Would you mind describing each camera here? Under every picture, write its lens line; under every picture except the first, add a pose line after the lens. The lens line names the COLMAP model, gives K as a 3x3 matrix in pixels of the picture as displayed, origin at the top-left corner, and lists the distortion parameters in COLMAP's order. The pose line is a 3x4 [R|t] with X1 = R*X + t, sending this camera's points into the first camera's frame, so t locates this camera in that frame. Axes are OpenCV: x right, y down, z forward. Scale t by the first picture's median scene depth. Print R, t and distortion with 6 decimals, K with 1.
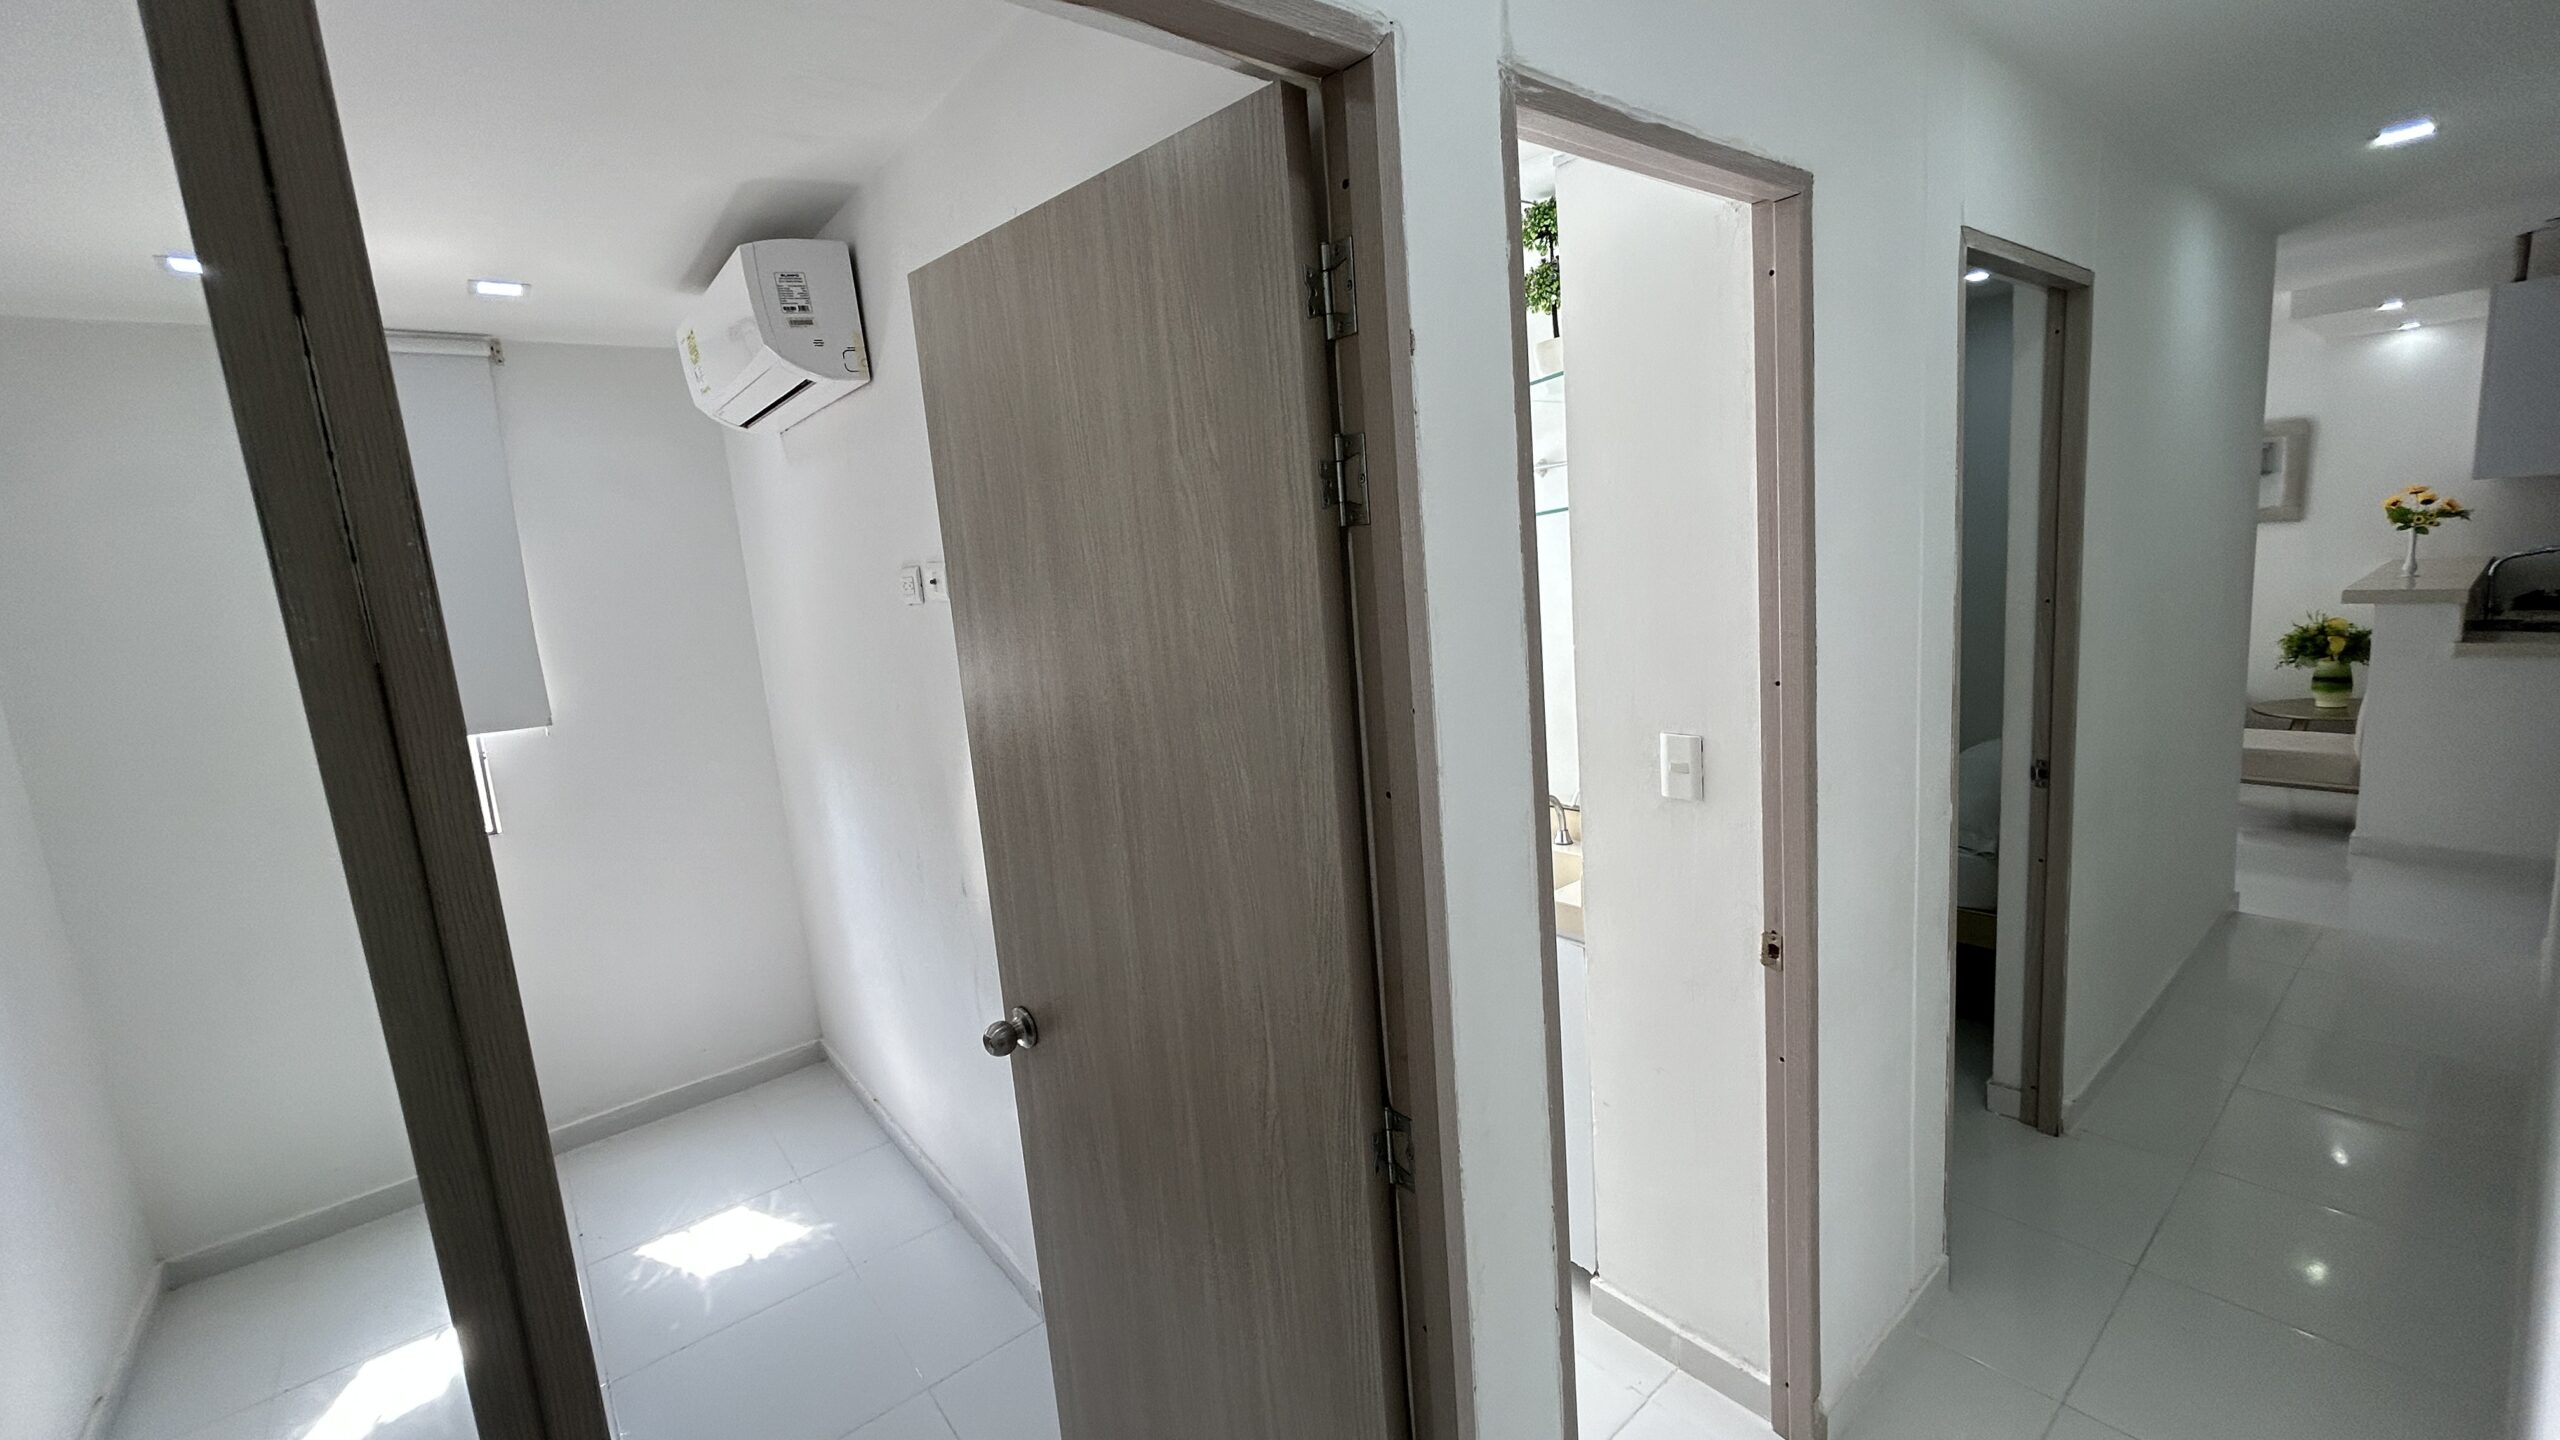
lens RADIAL K [[1027.7, 0, 1281.7], [0, 1027.7, 713.6], [0, 0, 1]] dist [-0.002899, -0.000721]
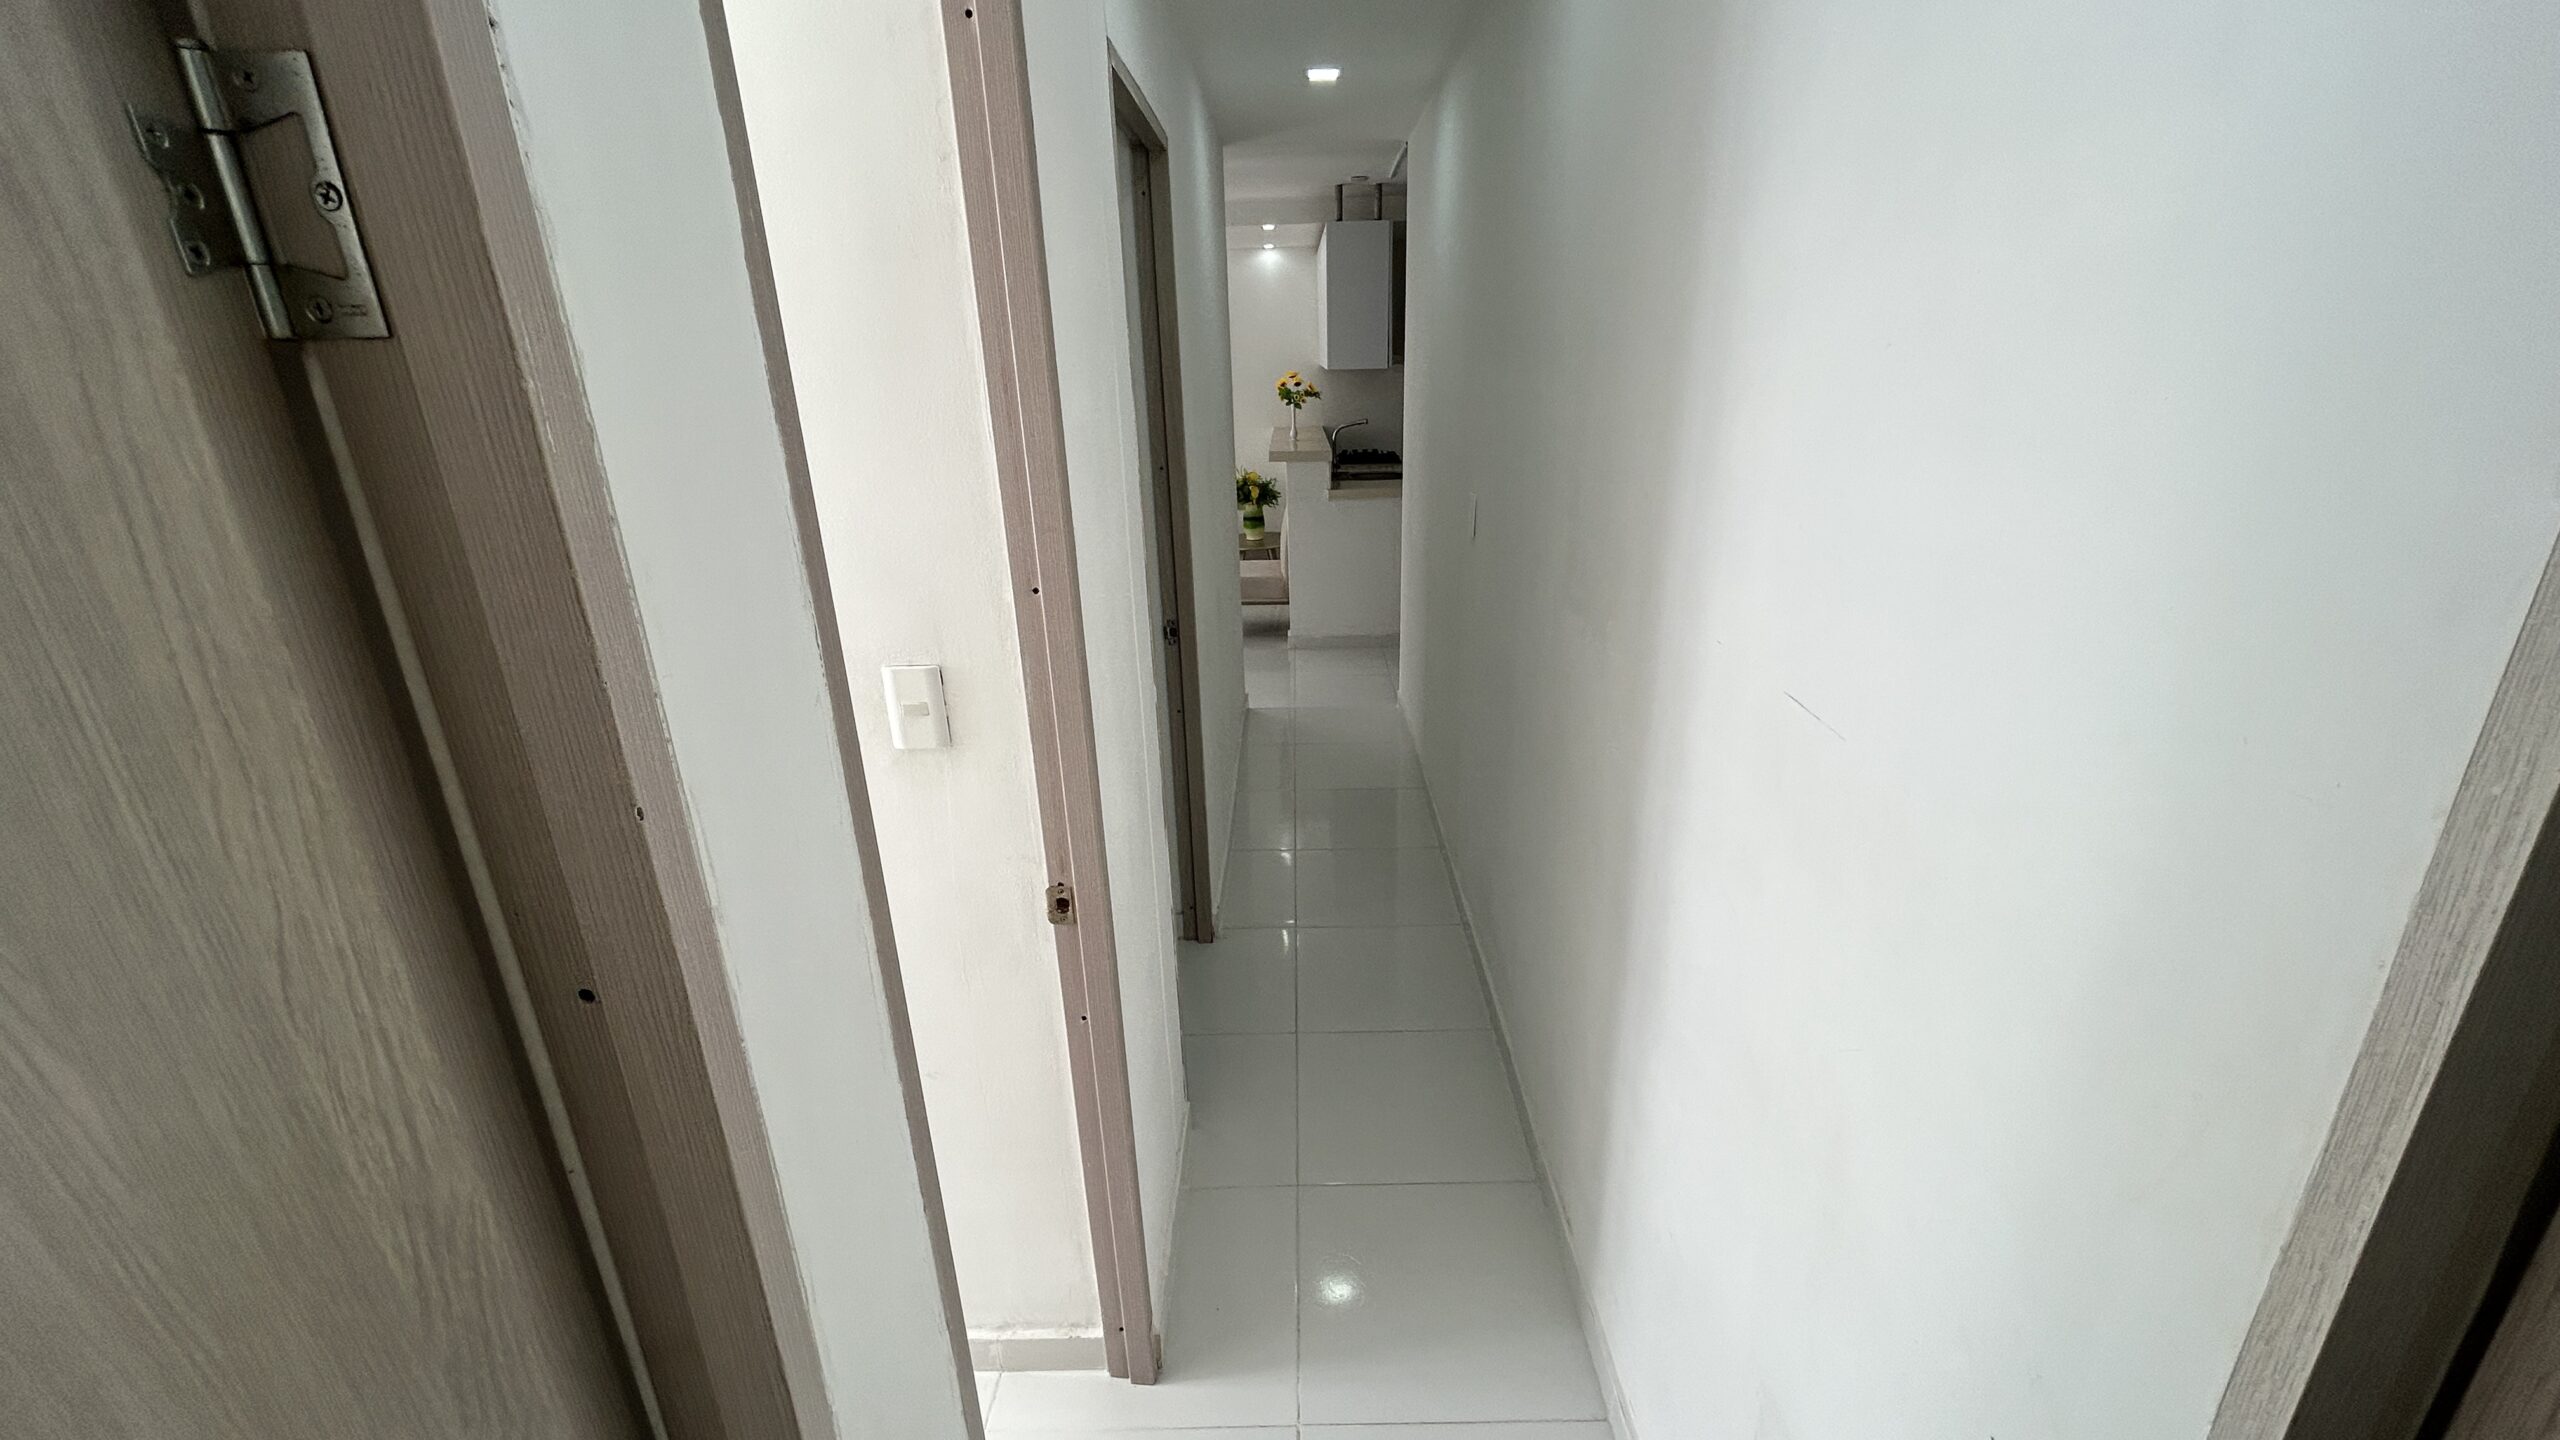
lens RADIAL K [[1027.7, 0, 1281.7], [0, 1027.7, 713.6], [0, 0, 1]] dist [-0.002899, -0.000721]
pose [[0.639365, -0.195616, 0.743604, -0.001605], [0.095823, 0.979829, 0.175368, -0.022679], [-0.762909, -0.040870, 0.645212, 0.135308]]
